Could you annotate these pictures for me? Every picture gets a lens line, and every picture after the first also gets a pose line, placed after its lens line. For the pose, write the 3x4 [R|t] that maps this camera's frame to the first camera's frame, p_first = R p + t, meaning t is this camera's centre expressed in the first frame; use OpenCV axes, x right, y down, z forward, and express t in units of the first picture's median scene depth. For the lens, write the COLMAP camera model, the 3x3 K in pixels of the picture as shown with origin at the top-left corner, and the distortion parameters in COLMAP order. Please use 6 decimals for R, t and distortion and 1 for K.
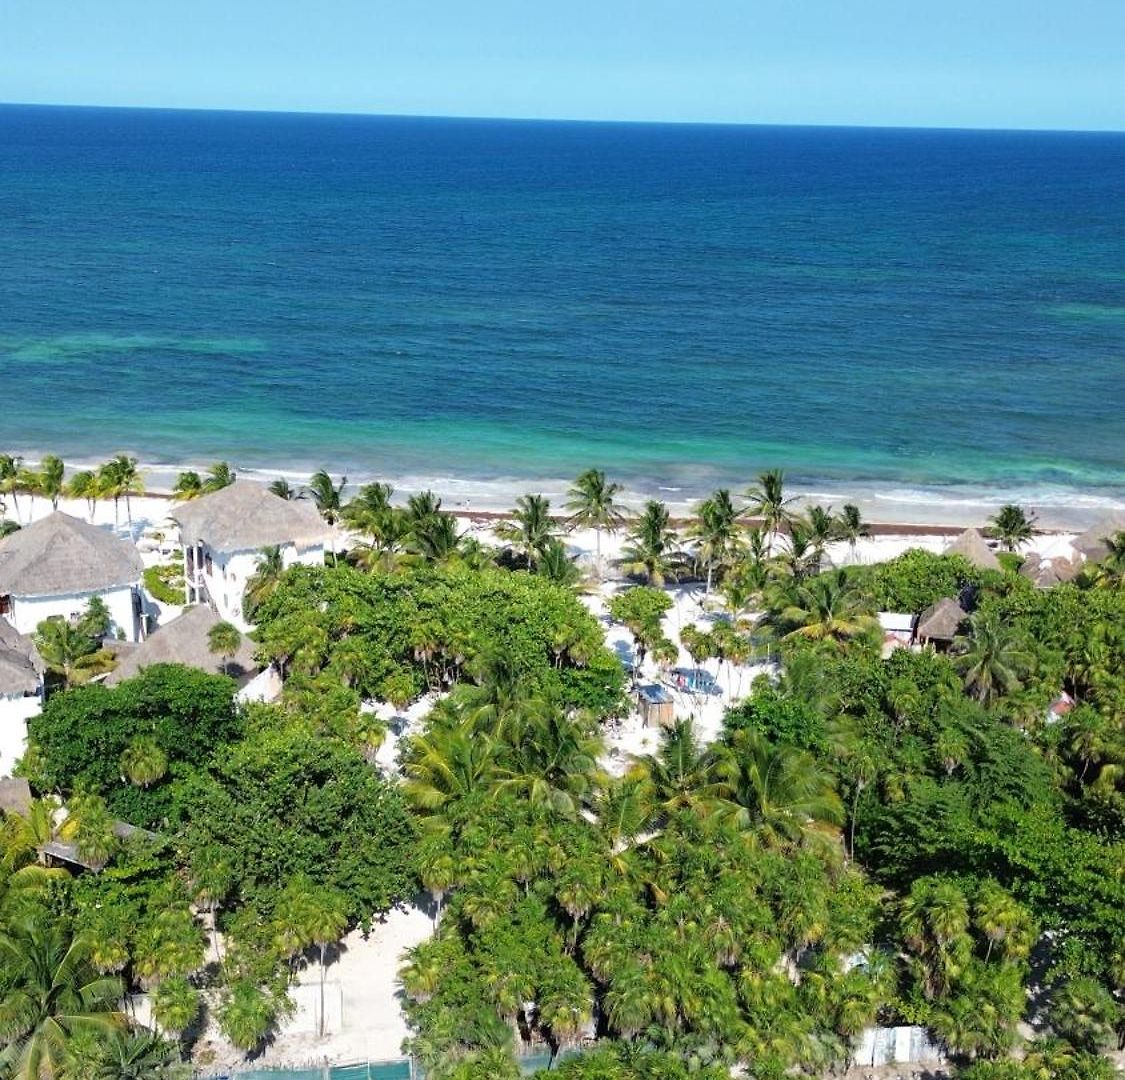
lens RADIAL K [[1409.4, 0, 562.5], [0, 1409.4, 540.0], [0, 0, 1]] dist [0.148899, -0.321897]
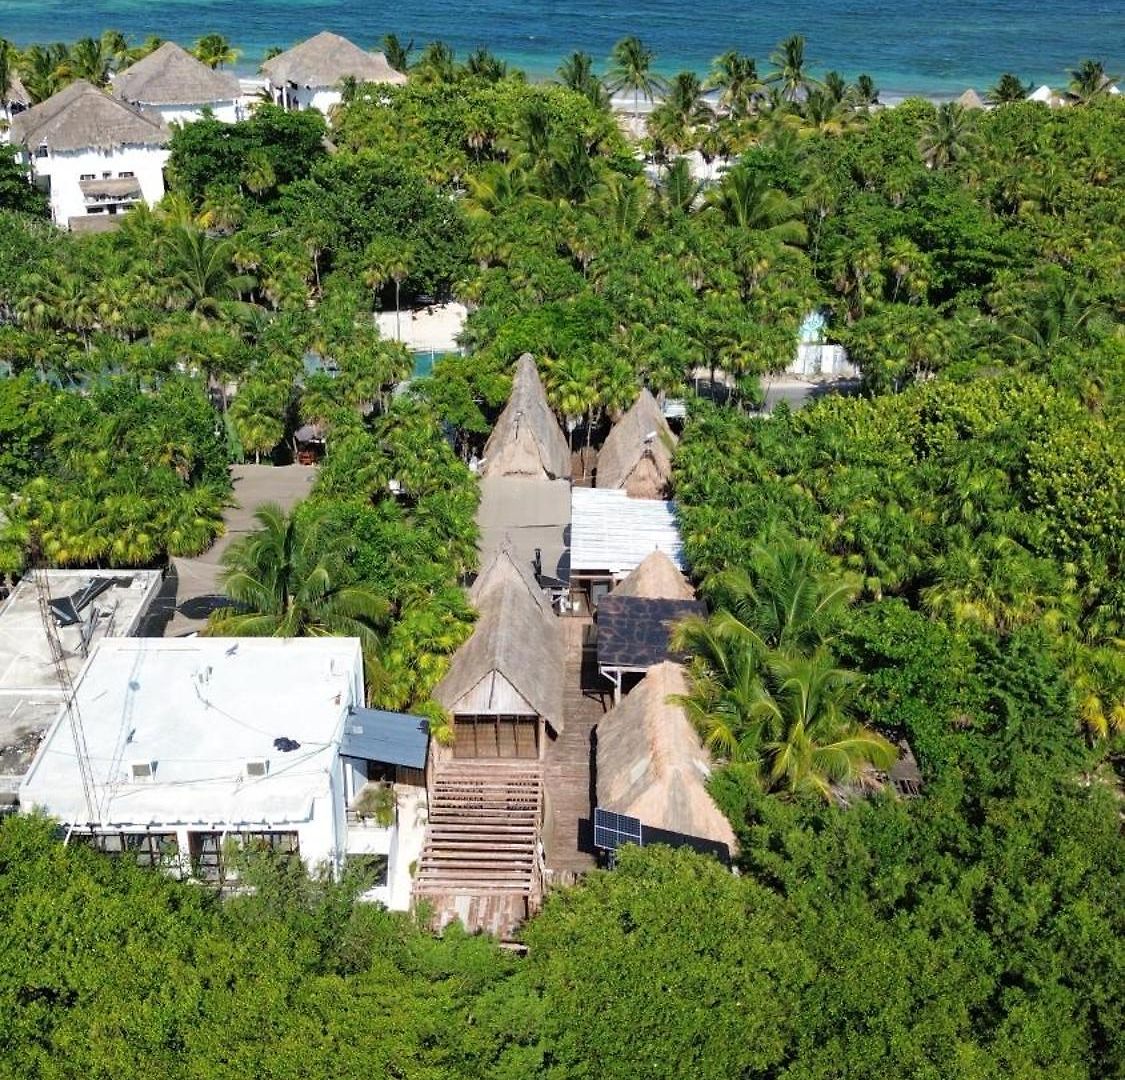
lens RADIAL K [[1409.4, 0, 562.5], [0, 1409.4, 540.0], [0, 0, 1]] dist [0.148899, -0.321897]
pose [[0.998609, 0.015017, -0.050540, 0.046236], [-0.006297, 0.985690, 0.168452, 0.232006], [0.052346, -0.167899, 0.984413, -0.275537]]
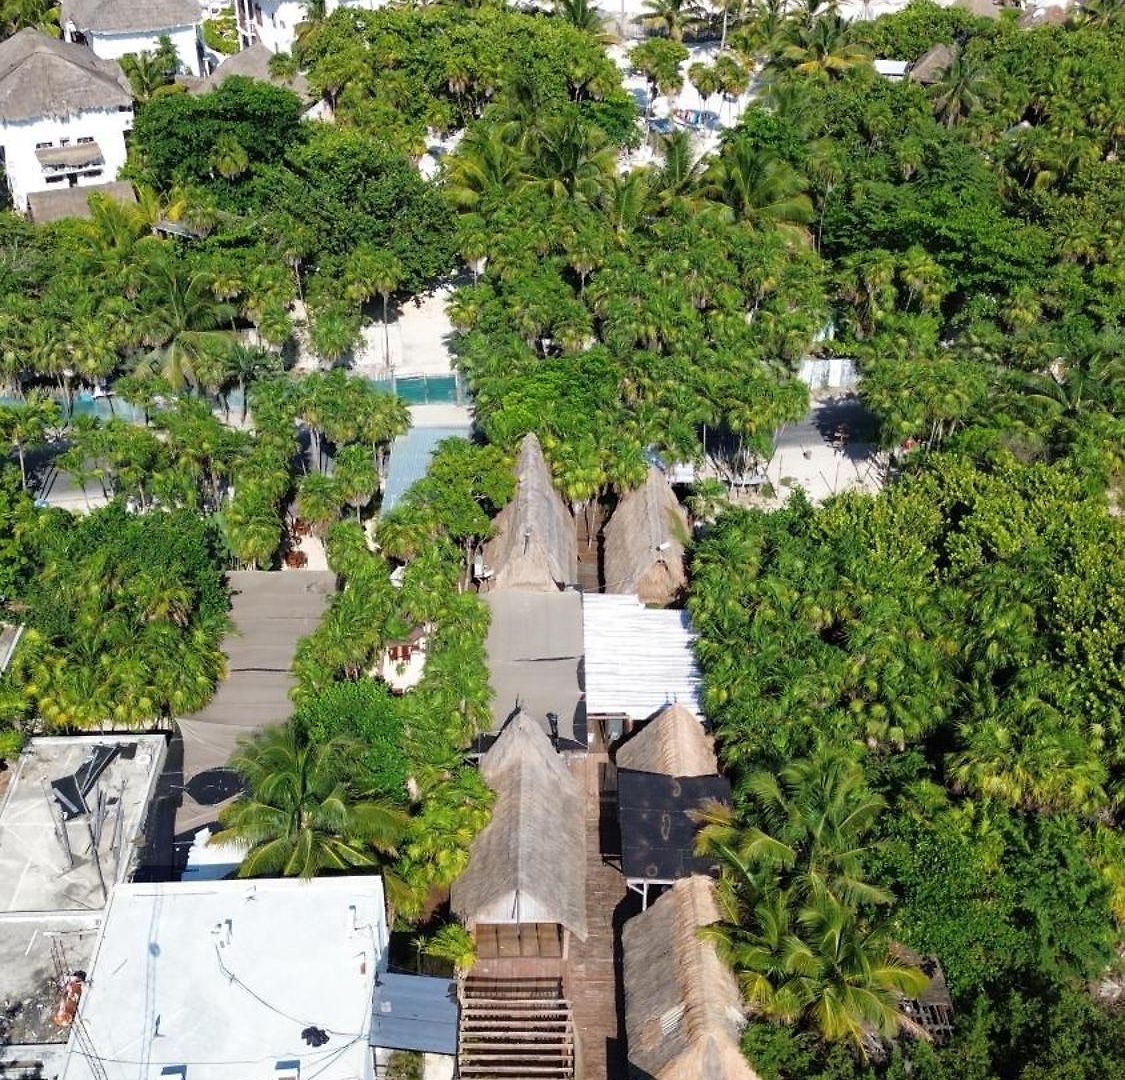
lens RADIAL K [[1409.4, 0, 562.5], [0, 1409.4, 540.0], [0, 0, 1]] dist [0.148899, -0.321897]
pose [[0.999576, 0.009518, -0.027527, 0.022006], [-0.000260, 0.947973, 0.318352, 0.068069], [0.029125, -0.318210, 0.947573, -0.210916]]
